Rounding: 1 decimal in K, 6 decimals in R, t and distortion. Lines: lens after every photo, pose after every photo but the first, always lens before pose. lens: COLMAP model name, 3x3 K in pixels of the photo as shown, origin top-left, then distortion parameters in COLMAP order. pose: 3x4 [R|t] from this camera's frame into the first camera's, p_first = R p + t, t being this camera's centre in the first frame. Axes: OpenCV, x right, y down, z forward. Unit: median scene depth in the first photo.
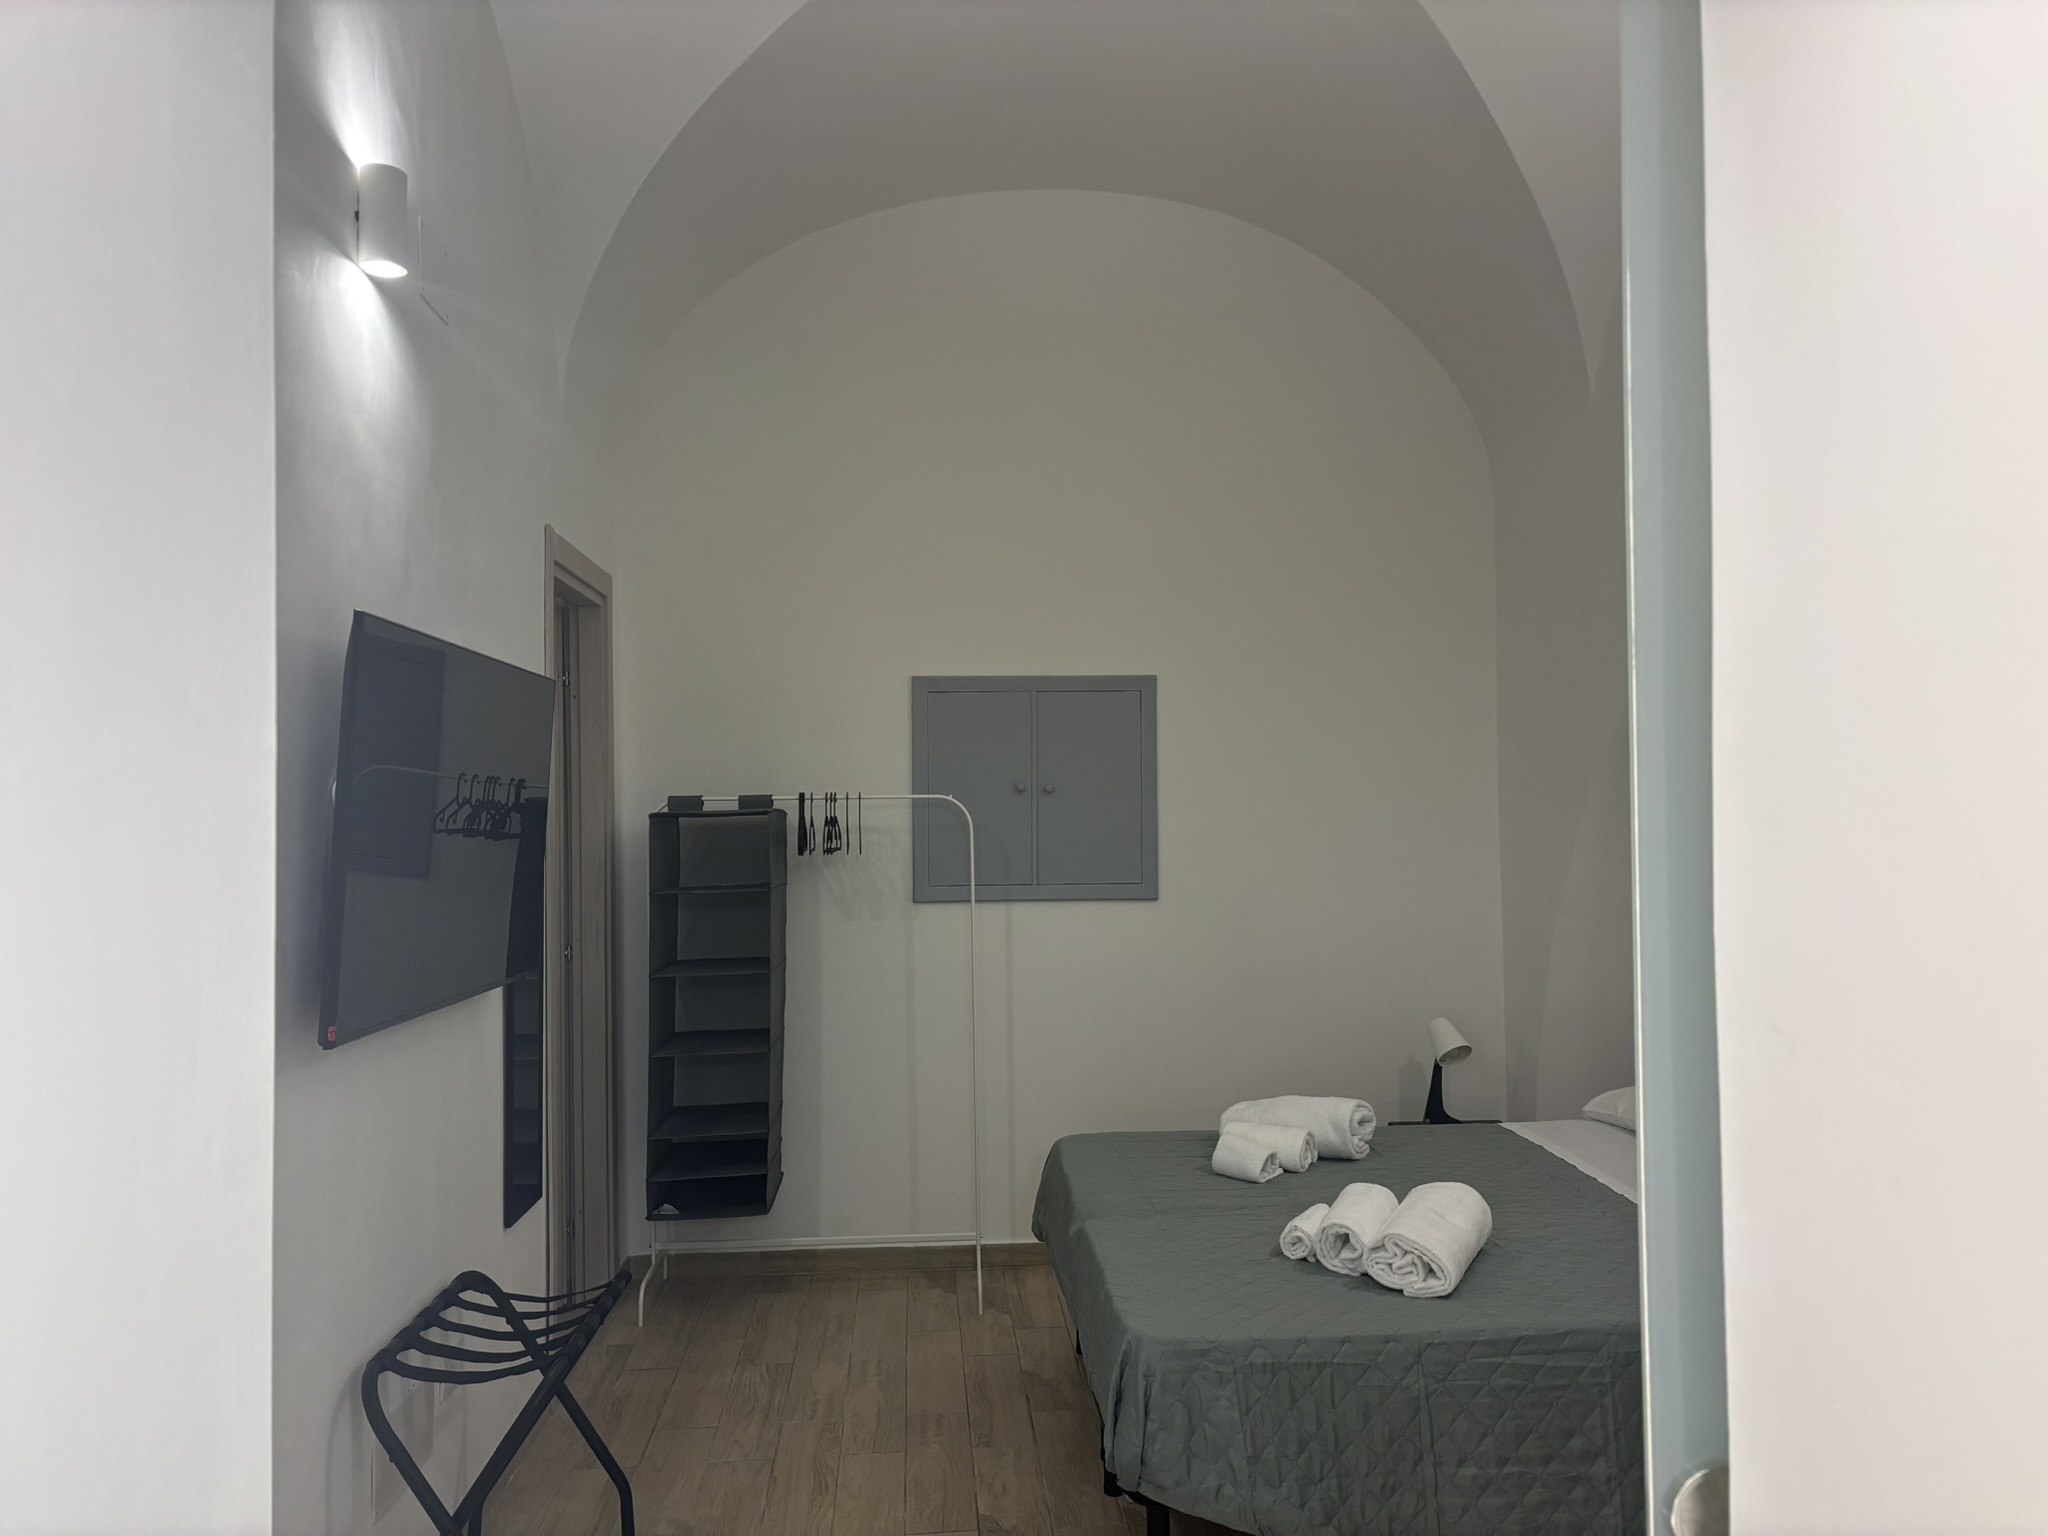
lens RADIAL K [[1553.1, 0, 1035.5], [0, 1553.1, 774.8], [0, 0, 1]] dist [0.045578, -0.057066]
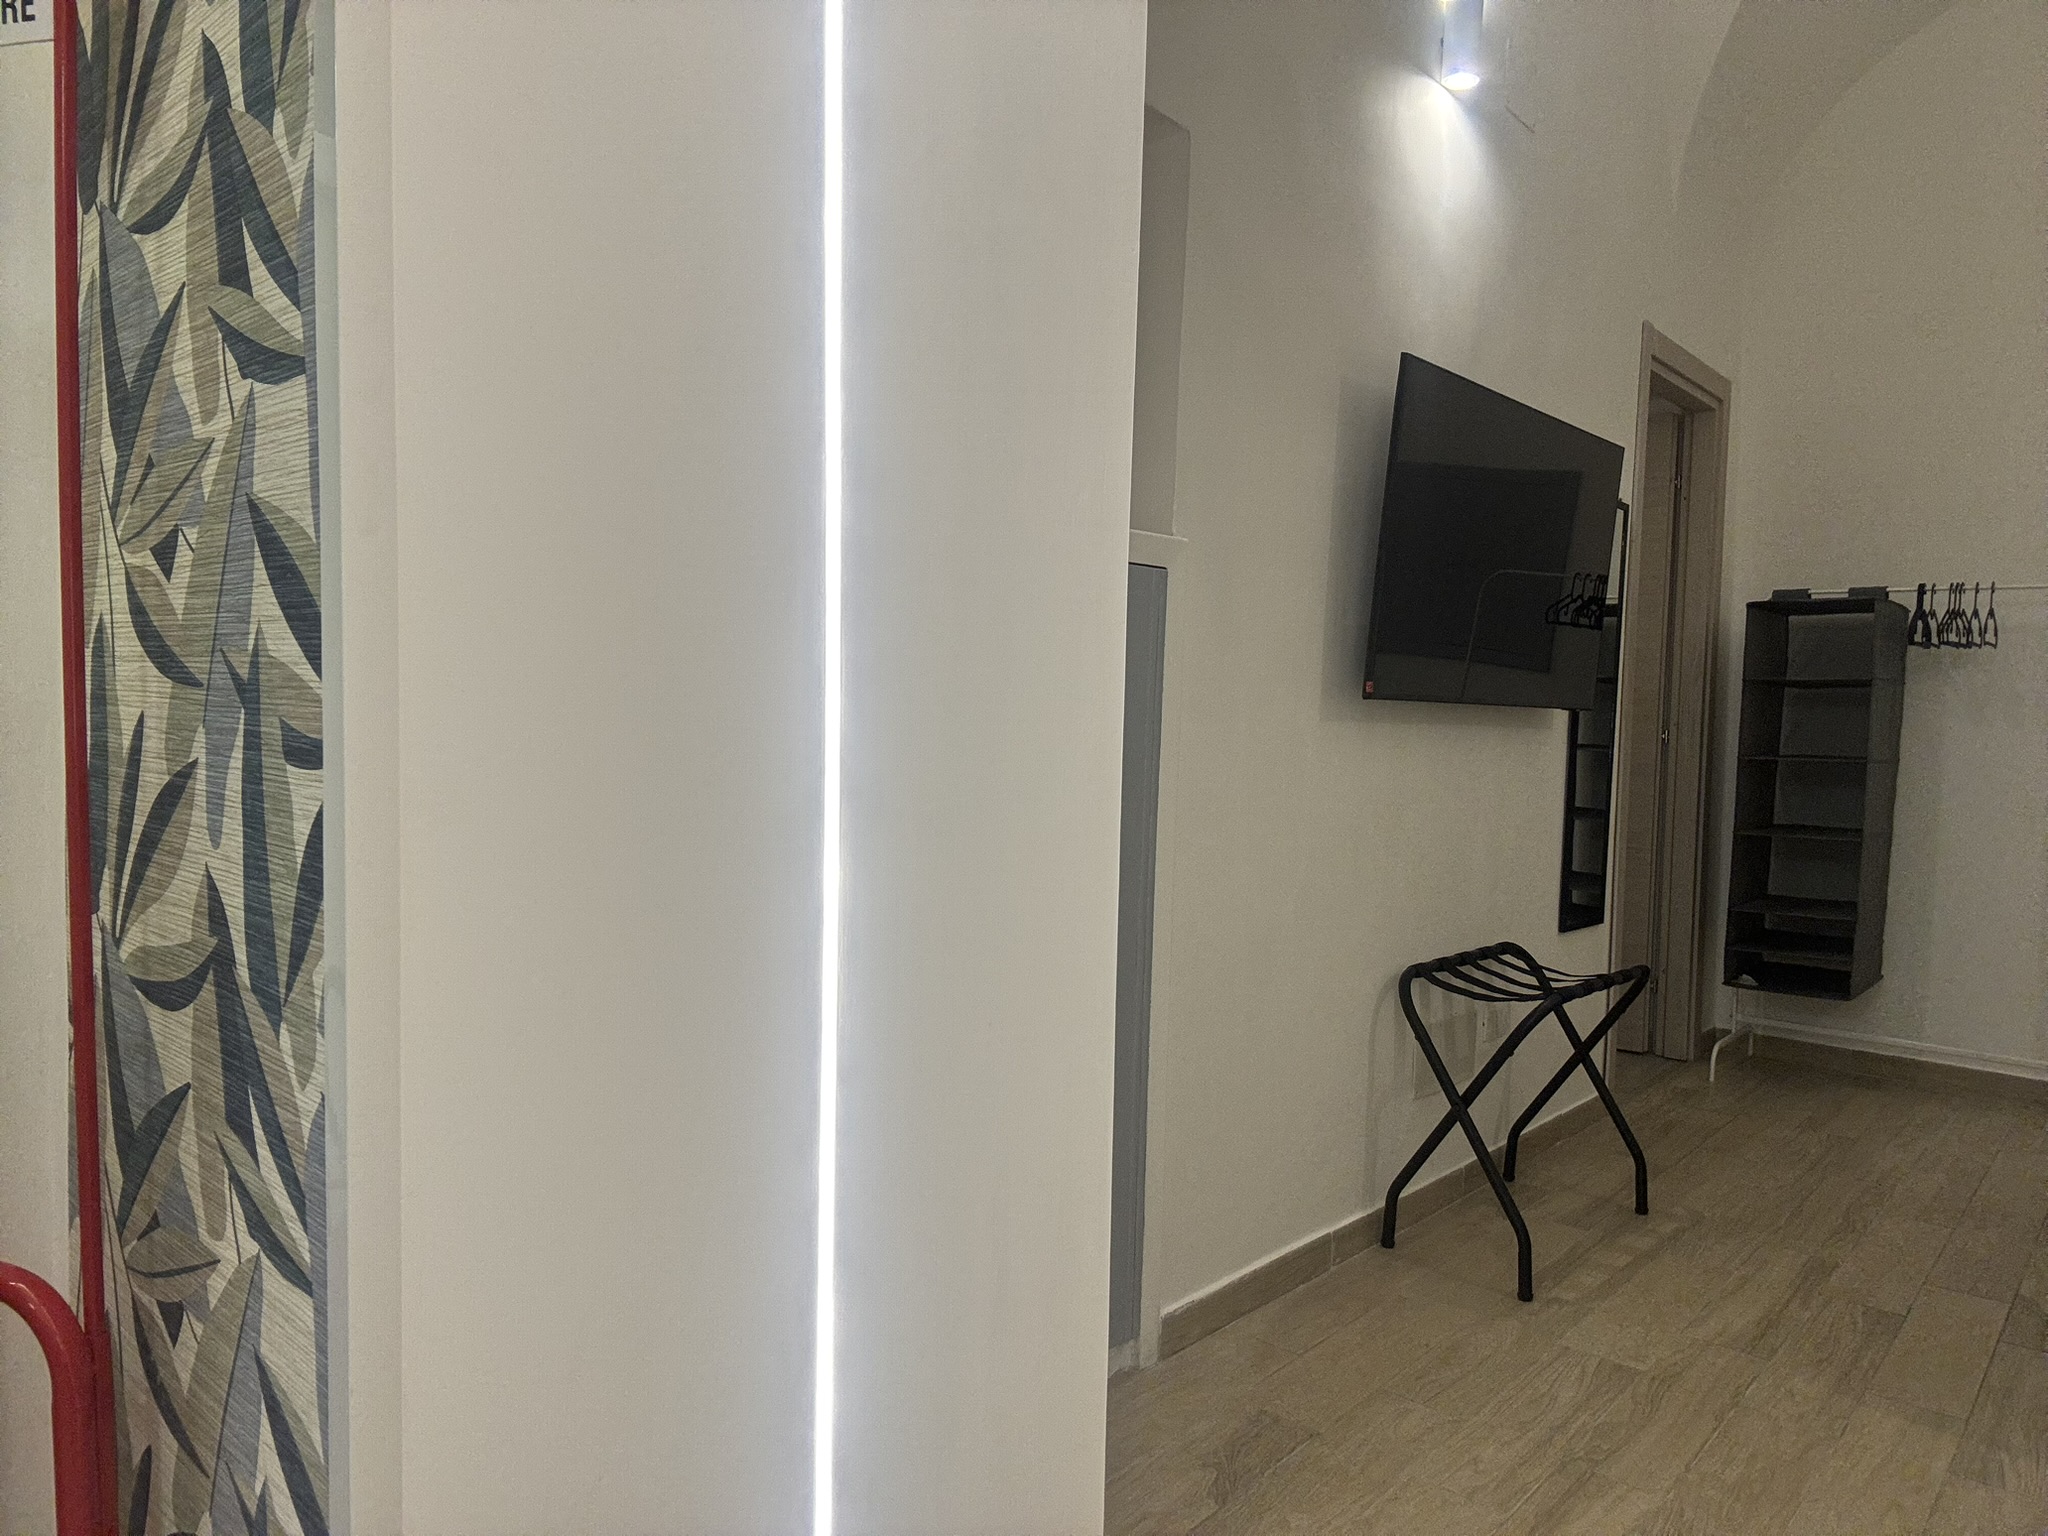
lens RADIAL K [[1401.1, 0, 1033.1], [0, 1401.1, 776.9], [0, 0, 1]] dist [0.043435, -0.046608]
pose [[0.706635, 0.071547, -0.703952, 0.123591], [-0.021150, 0.996566, 0.080057, 0.104052], [0.707262, -0.041682, 0.705721, -0.020088]]
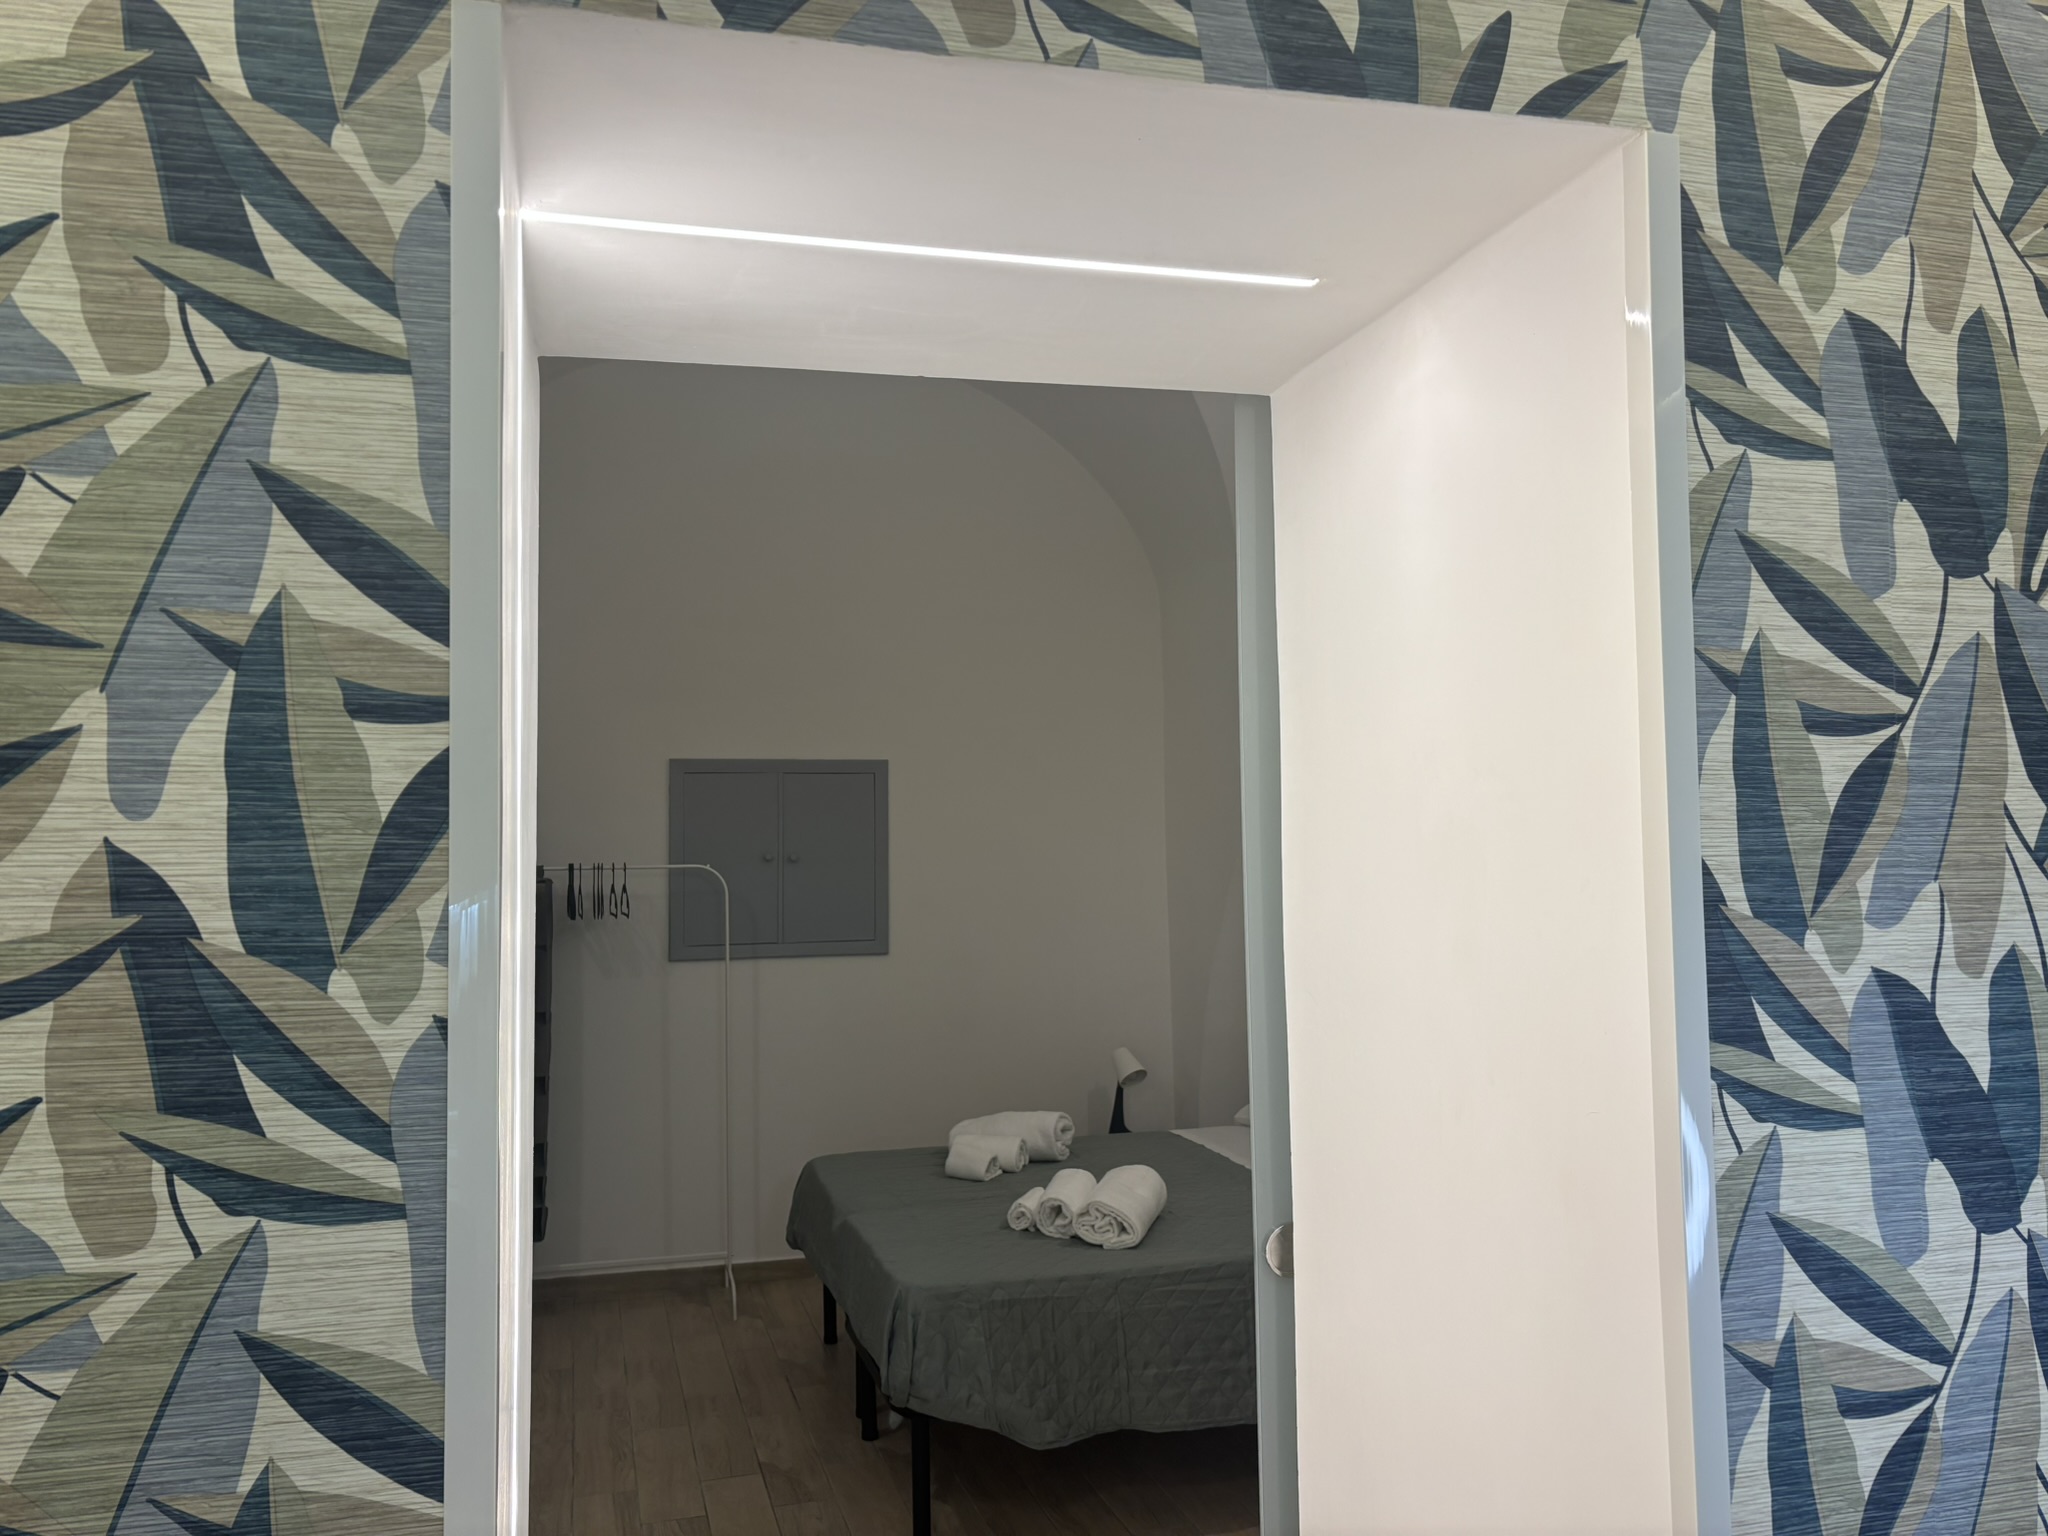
lens RADIAL K [[1553.1, 0, 1042.5], [0, 1553.1, 778.7], [0, 0, 1]] dist [0.045578, -0.057066]
pose [[0.977694, 0.006837, 0.209922, -0.079788], [0.000780, 0.999345, -0.036182, -0.012555], [-0.210031, 0.035539, 0.977049, -0.246692]]
